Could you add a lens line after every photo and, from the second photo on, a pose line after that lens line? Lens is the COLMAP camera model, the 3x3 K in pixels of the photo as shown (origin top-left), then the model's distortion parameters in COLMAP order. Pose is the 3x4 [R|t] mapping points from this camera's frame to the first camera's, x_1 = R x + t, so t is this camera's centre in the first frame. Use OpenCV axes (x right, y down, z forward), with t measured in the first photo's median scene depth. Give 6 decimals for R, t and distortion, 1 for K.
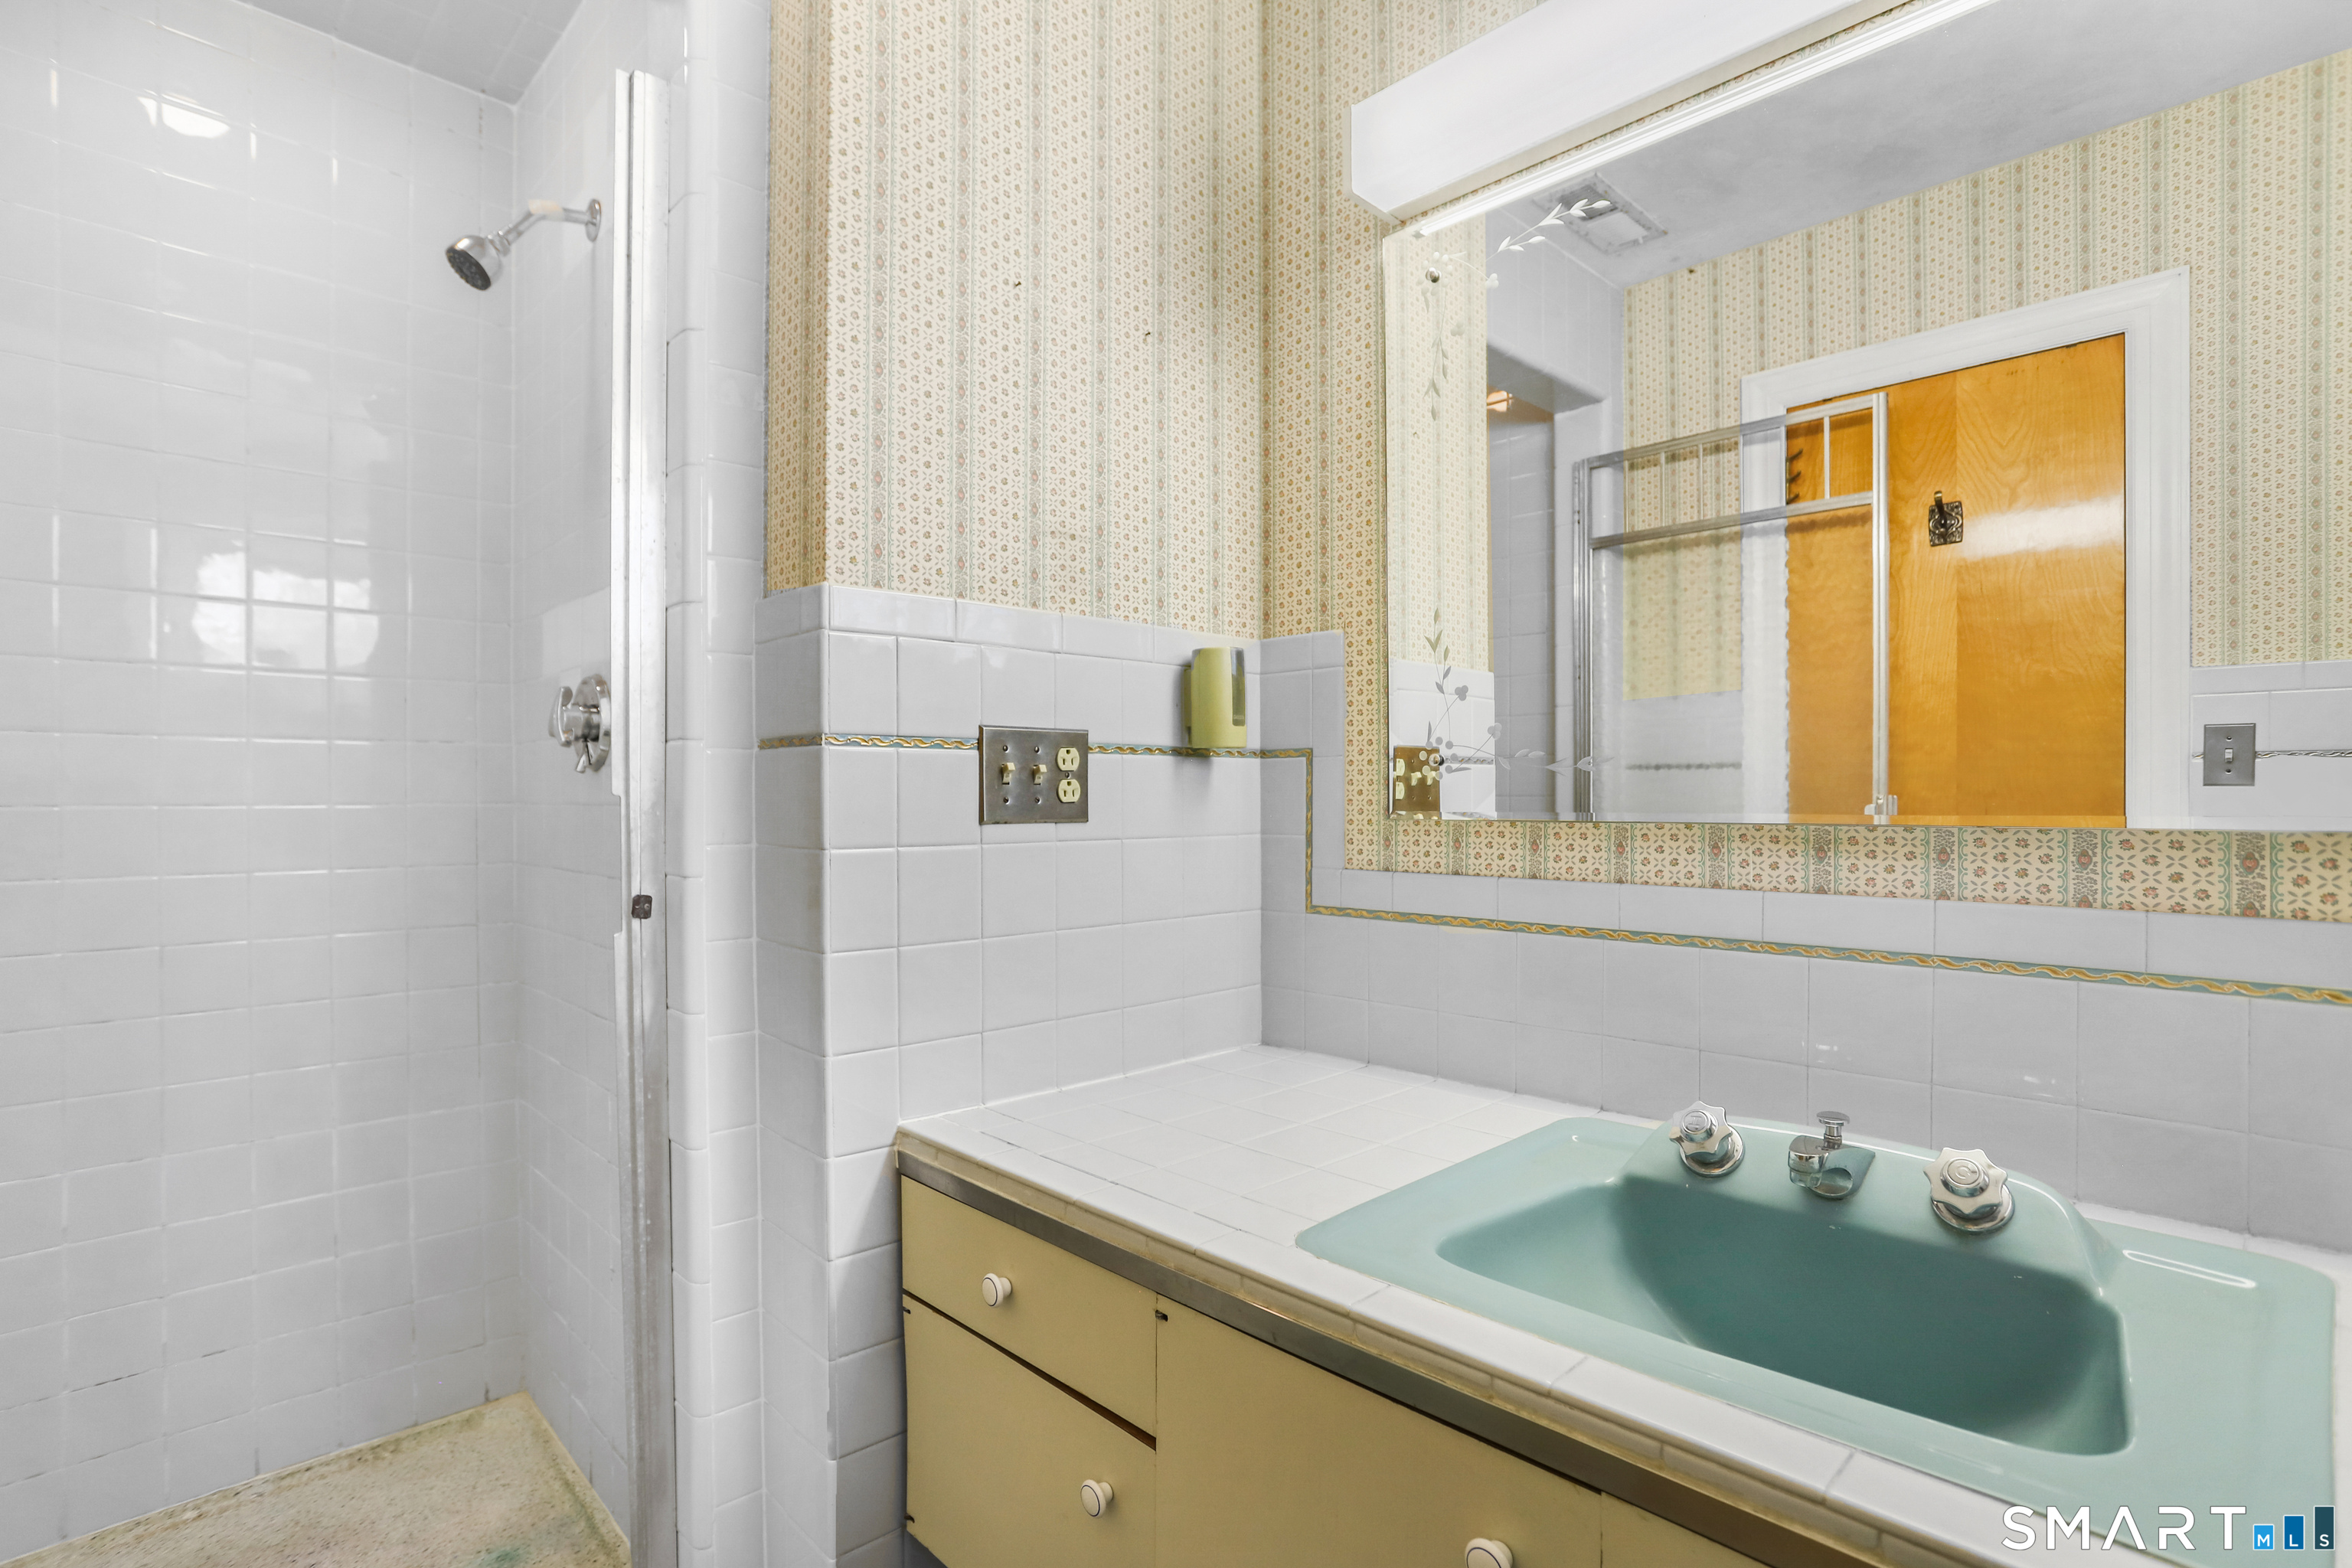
lens RADIAL K [[1135.8, 0, 1179.3], [0, 1135.8, 797.1], [0, 0, 1]] dist [-0.062173, 0.032550]
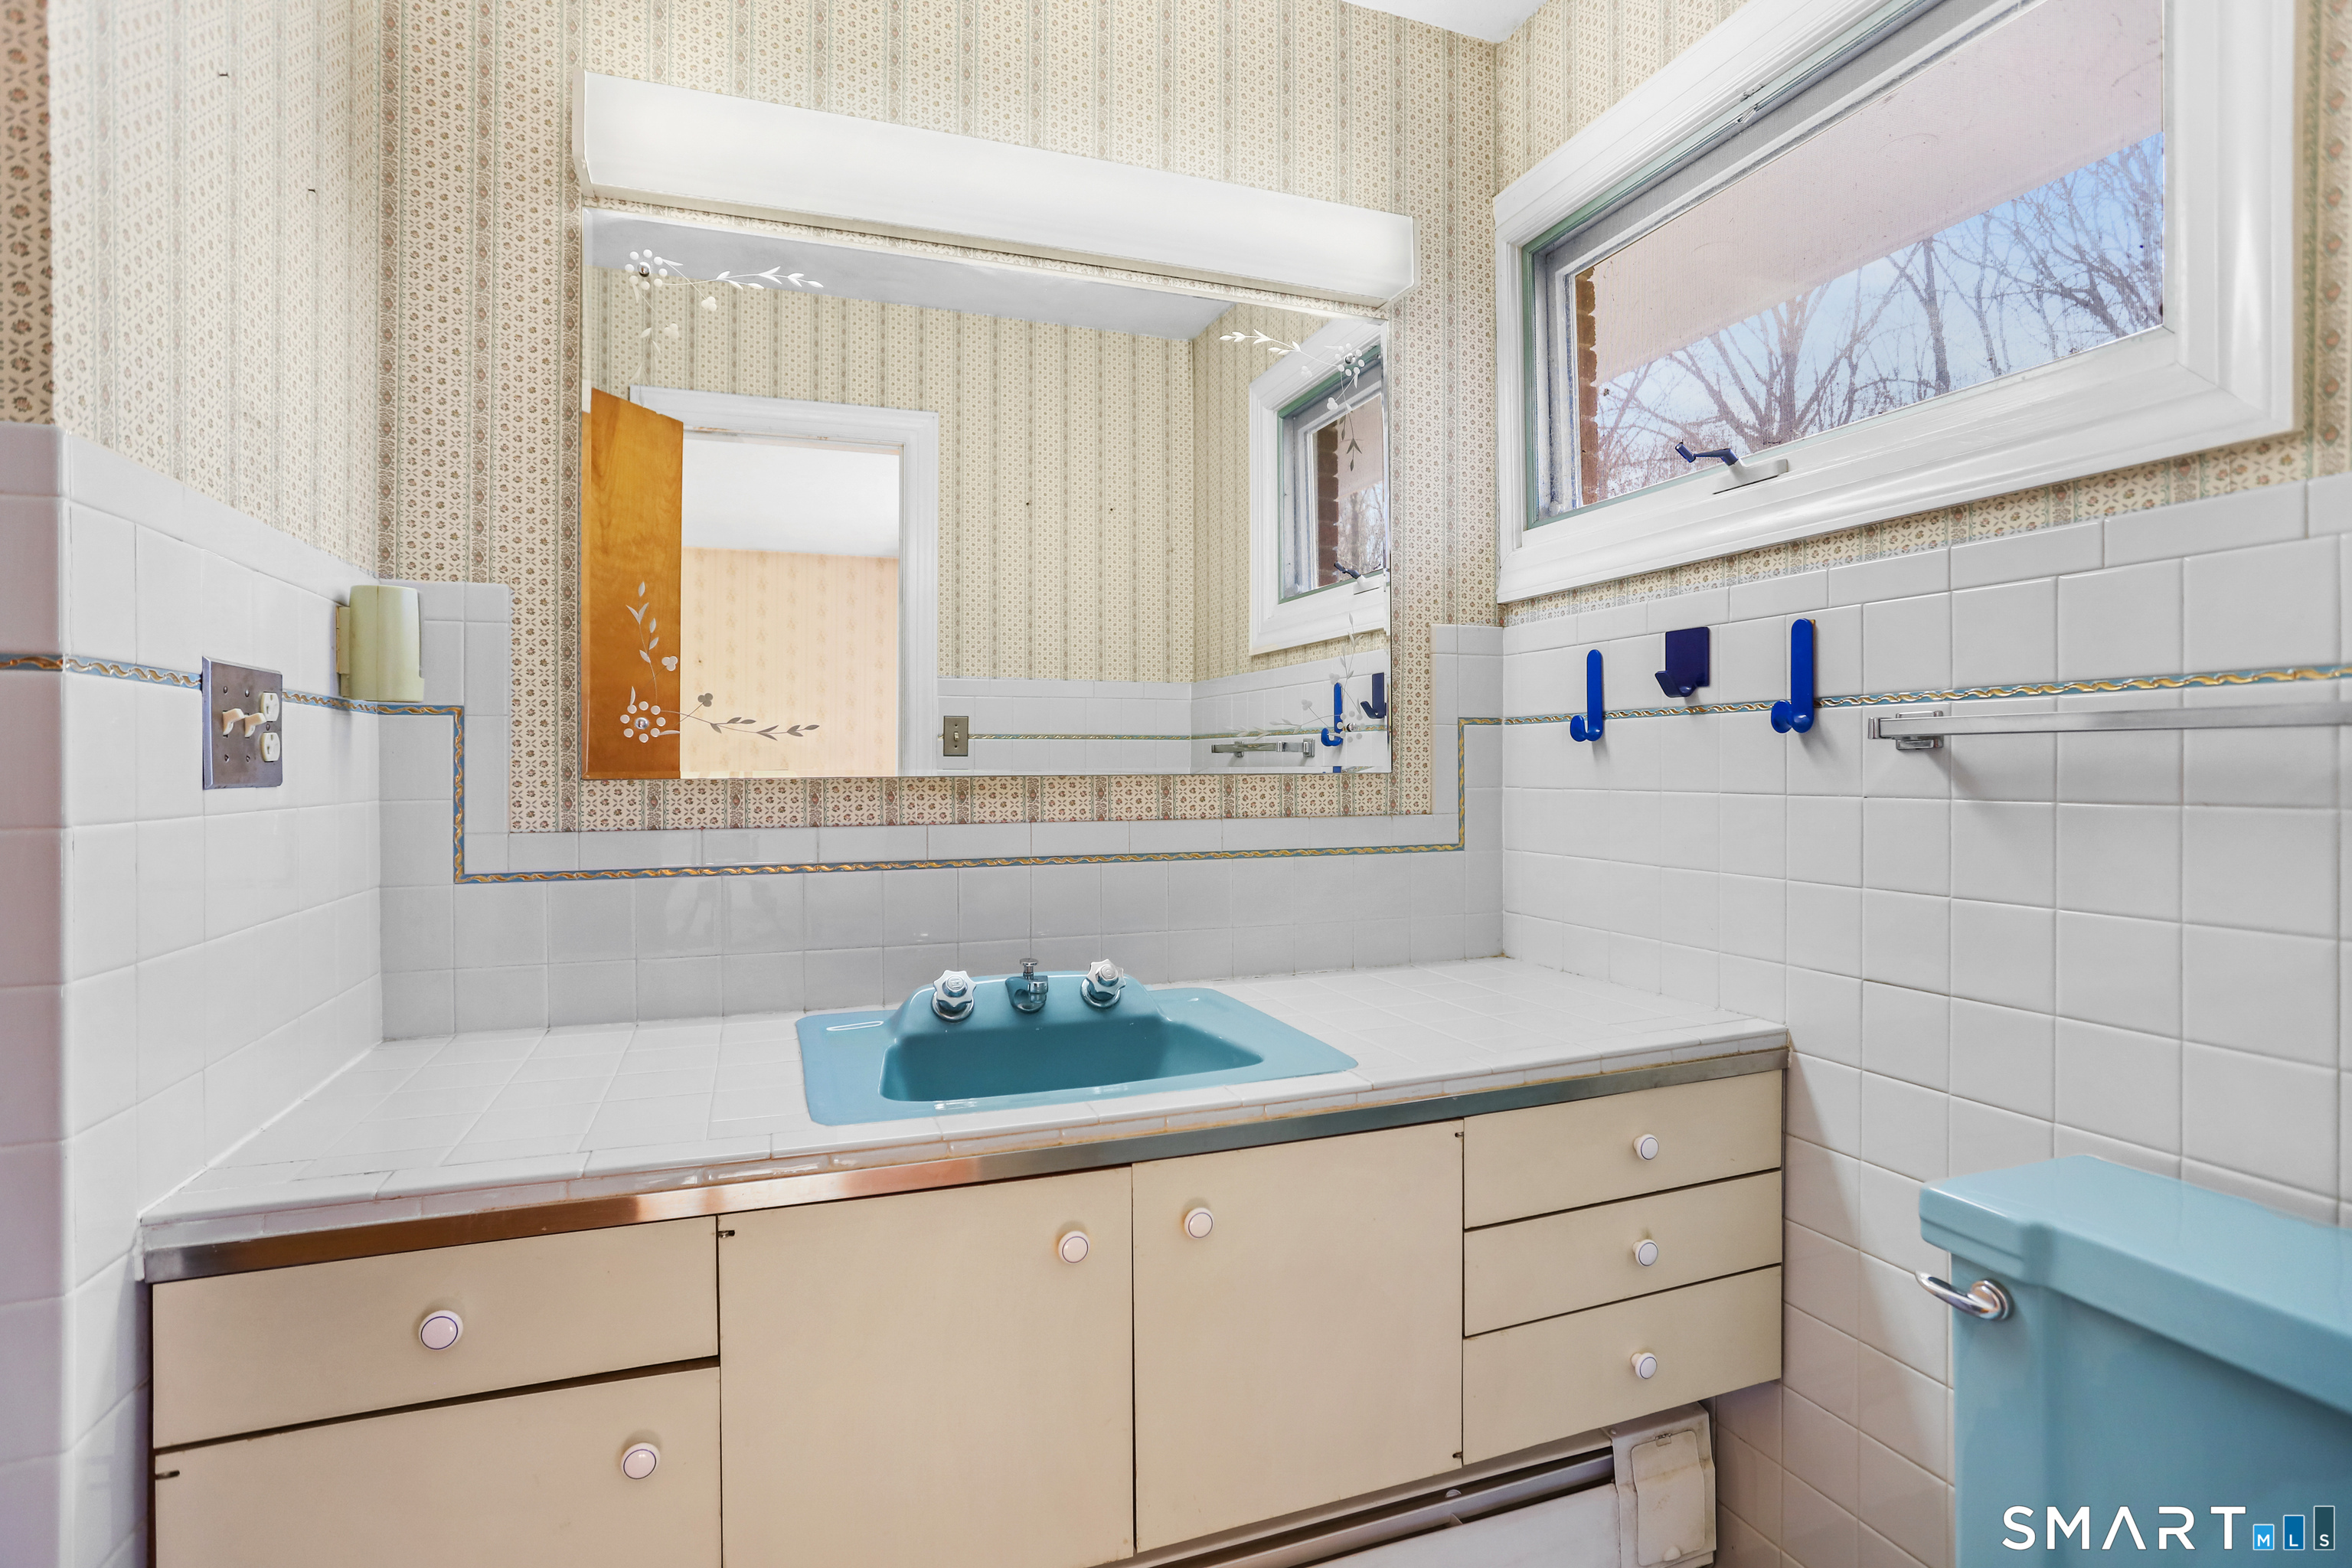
lens RADIAL K [[1135.8, 0, 1168.6], [0, 1135.8, 764.3], [0, 0, 1]] dist [-0.062173, 0.032550]
pose [[0.408516, 0.001442, 0.912750, -0.582453], [0.004742, 0.999982, -0.003702, 0.013070], [-0.912739, 0.005840, 0.408501, 0.121605]]
